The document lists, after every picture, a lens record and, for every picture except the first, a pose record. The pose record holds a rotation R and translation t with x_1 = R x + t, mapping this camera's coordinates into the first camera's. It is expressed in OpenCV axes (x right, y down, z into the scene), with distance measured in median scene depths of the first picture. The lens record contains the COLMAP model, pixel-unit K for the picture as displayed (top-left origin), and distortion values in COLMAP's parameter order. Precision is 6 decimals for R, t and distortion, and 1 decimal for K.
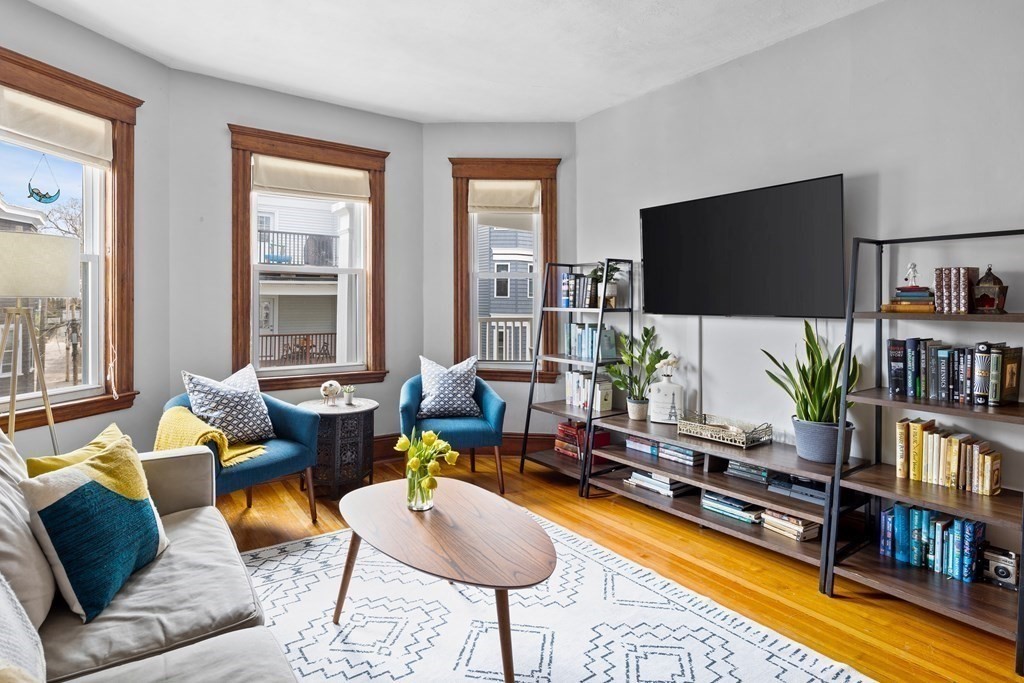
lens RADIAL K [[542.0, 0, 490.9], [0, 542.0, 306.1], [0, 0, 1]] dist [0.004133, -0.000805]
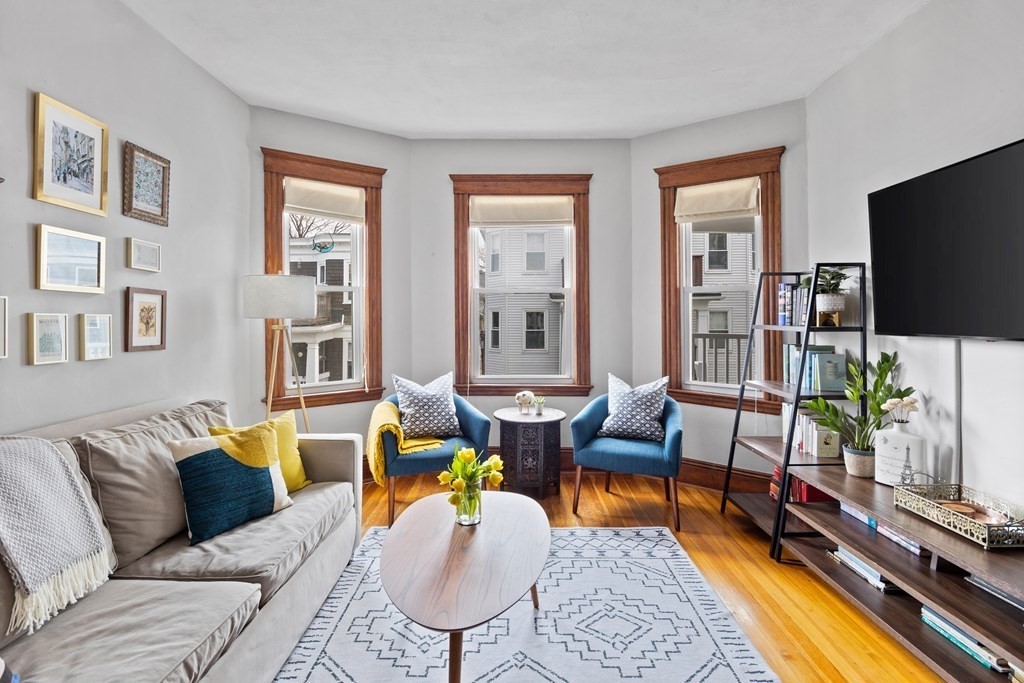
lens RADIAL K [[500.0, 0, 510.8], [0, 500.0, 322.2], [0, 0, 1]] dist [0.005576, -0.004182]
pose [[0.815759, -0.000799, -0.578391, 0.280520], [0.002026, 0.999997, 0.001476, -0.004390], [0.578388, -0.002376, 0.815758, 0.158758]]
